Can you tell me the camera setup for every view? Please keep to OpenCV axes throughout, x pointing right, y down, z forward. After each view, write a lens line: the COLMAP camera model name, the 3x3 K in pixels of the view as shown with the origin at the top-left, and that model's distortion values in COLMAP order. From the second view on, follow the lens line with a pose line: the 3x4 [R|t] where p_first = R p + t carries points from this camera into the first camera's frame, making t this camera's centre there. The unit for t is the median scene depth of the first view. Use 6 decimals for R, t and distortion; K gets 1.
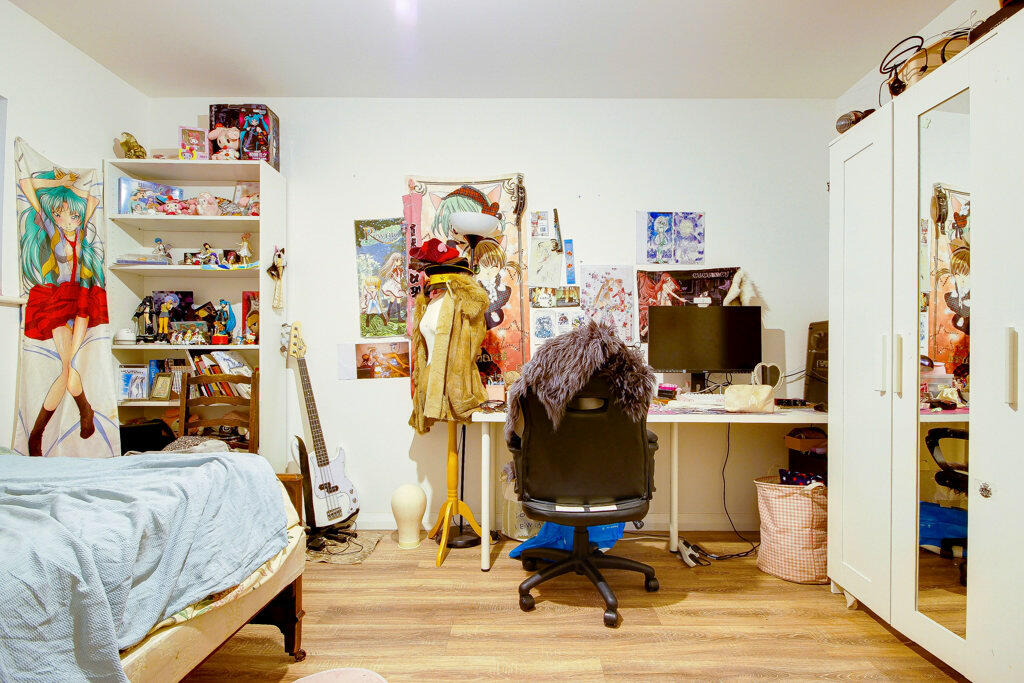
lens RADIAL K [[504.6, 0, 511.0], [0, 504.6, 362.9], [0, 0, 1]] dist [-0.001856, -0.001180]
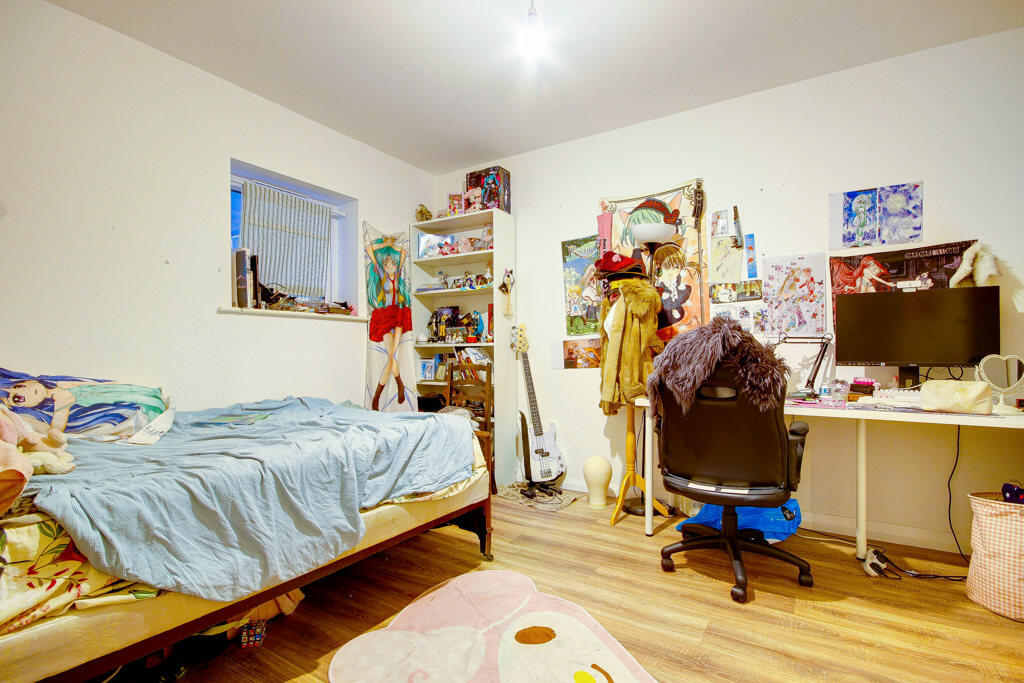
lens RADIAL K [[483.4, 0, 516.5], [0, 483.4, 363.1], [0, 0, 1]] dist [0.013464, -0.013580]
pose [[0.846480, 0.006185, -0.532384, 0.252949], [0.000515, 0.999923, 0.012435, 0.003261], [0.532419, -0.010800, 0.846412, -0.084235]]
